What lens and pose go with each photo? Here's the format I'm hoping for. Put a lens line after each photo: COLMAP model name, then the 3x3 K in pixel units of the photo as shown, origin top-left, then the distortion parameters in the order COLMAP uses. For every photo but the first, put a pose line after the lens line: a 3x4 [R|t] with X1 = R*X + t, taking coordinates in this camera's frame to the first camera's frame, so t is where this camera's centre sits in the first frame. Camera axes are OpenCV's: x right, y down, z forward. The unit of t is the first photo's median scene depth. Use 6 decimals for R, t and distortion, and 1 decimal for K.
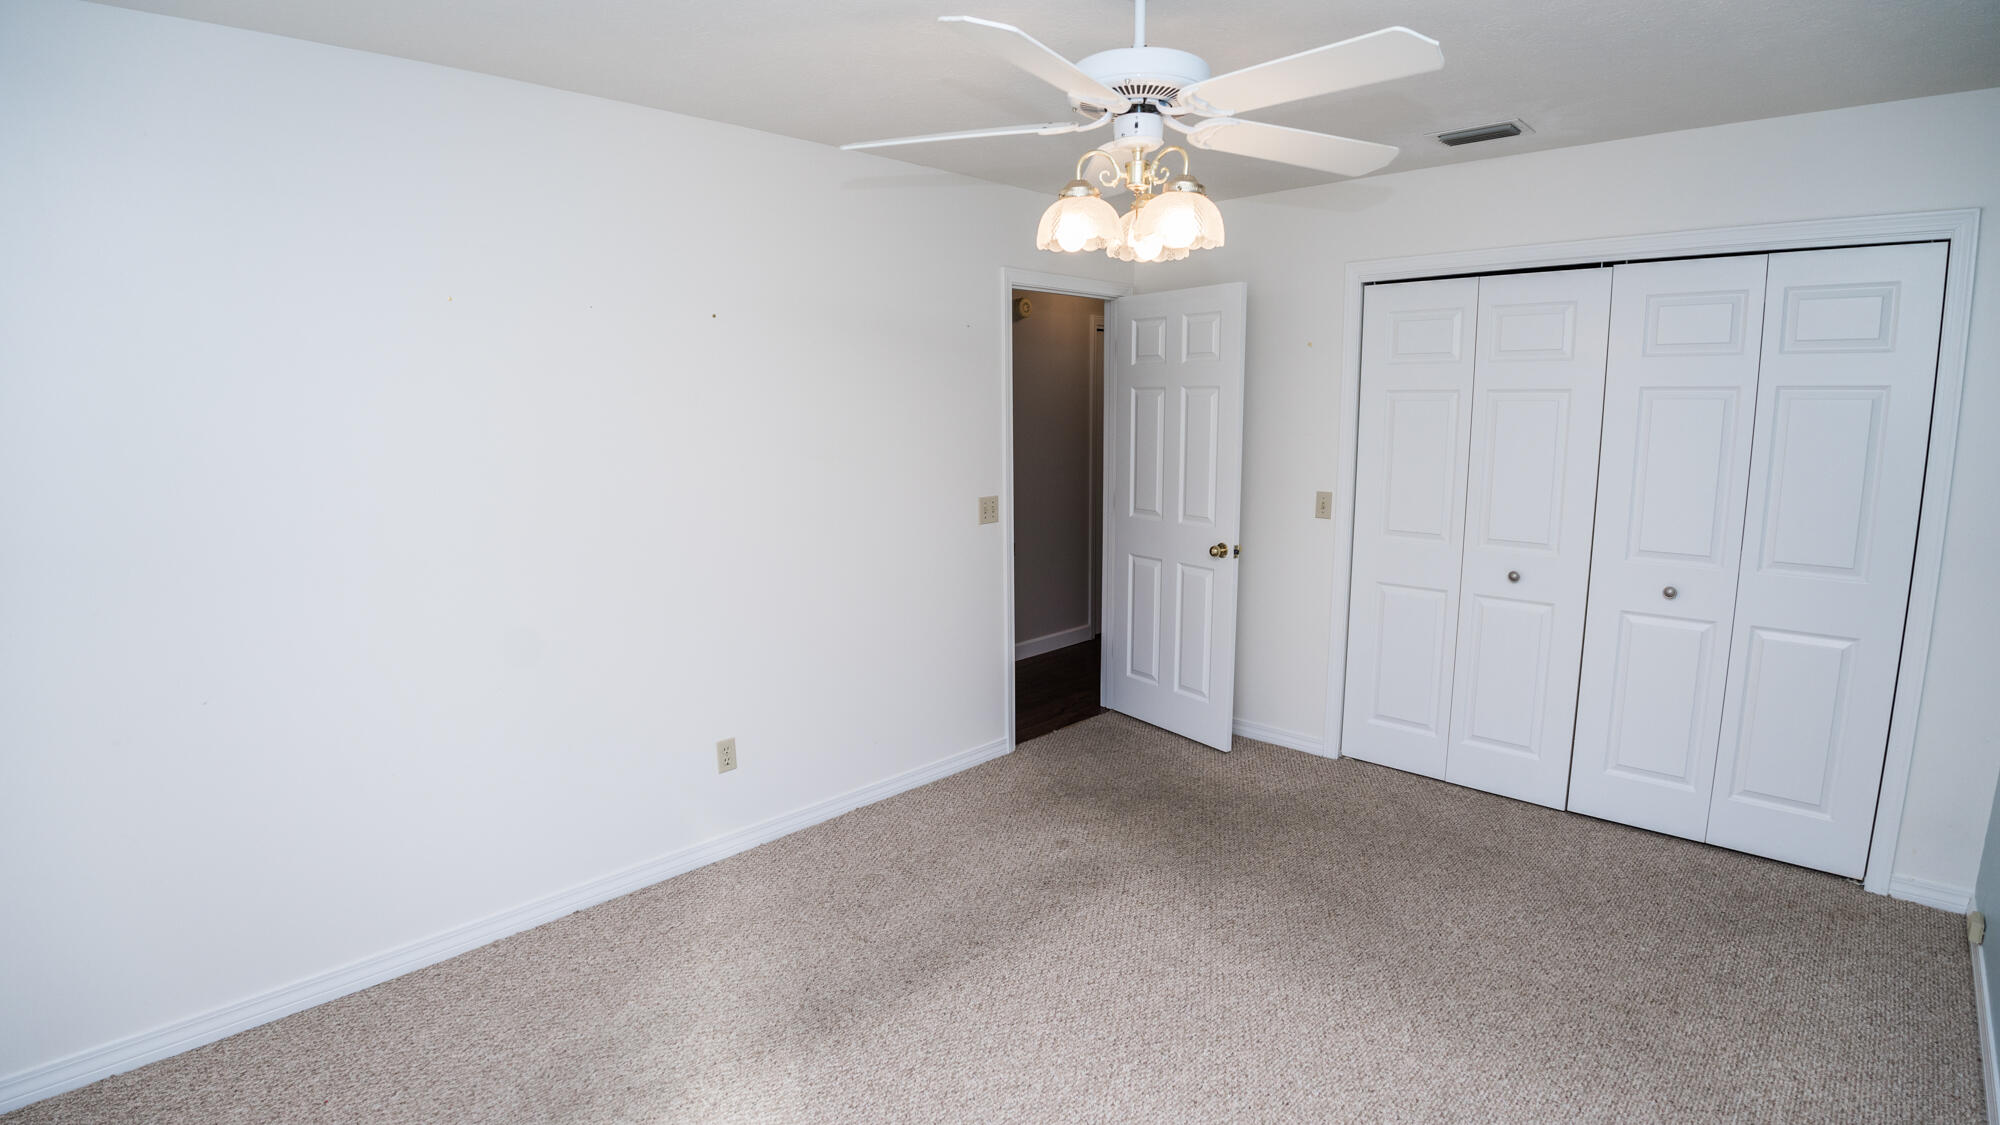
lens RADIAL K [[962.4, 0, 1002.1], [0, 962.4, 560.5], [0, 0, 1]] dist [-0.066304, 0.005572]
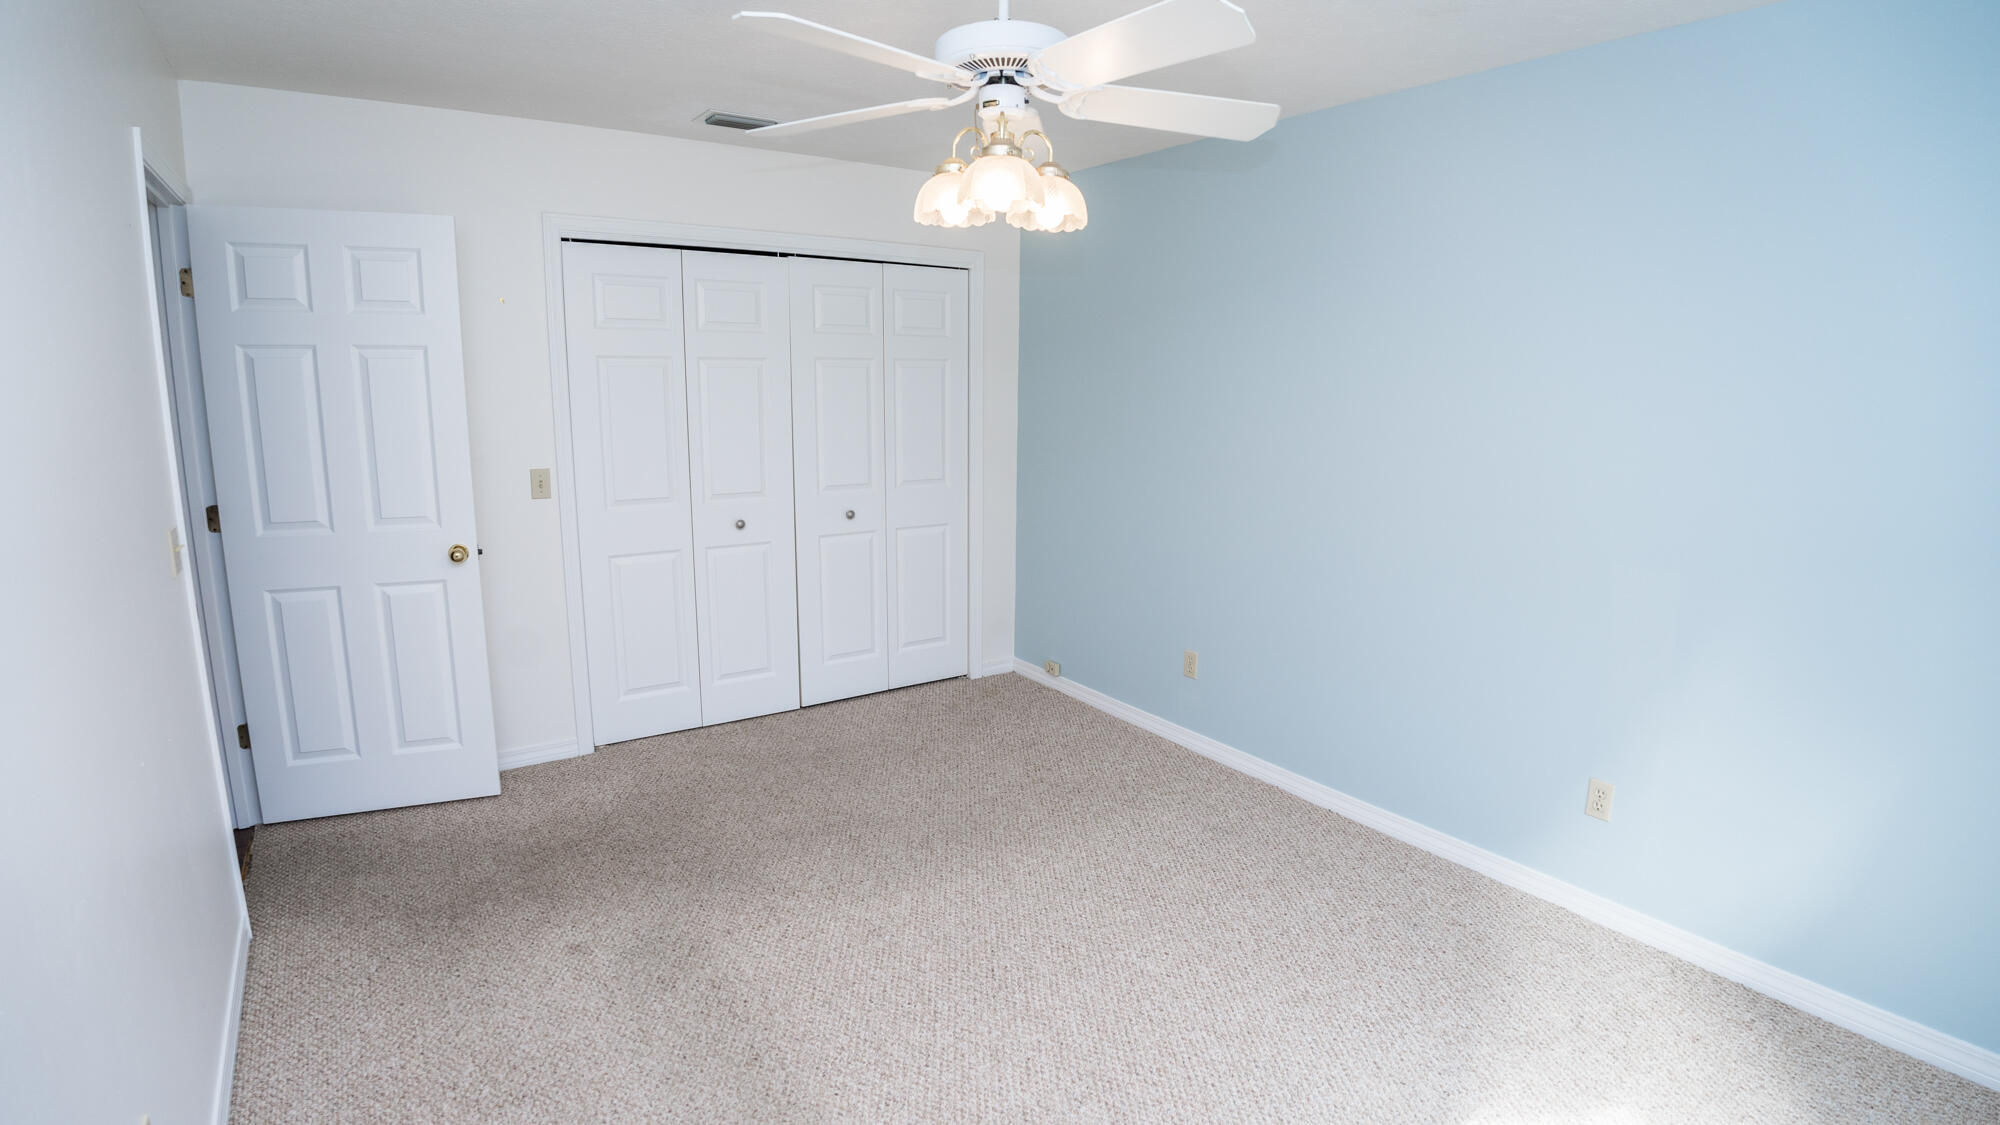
lens RADIAL K [[962.4, 0, 1002.1], [0, 962.4, 560.5], [0, 0, 1]] dist [-0.066304, 0.005572]
pose [[0.194907, -0.173671, 0.965324, -0.519037], [0.143507, 0.978657, 0.147094, -0.065198], [-0.970267, 0.109861, 0.215670, 0.464587]]
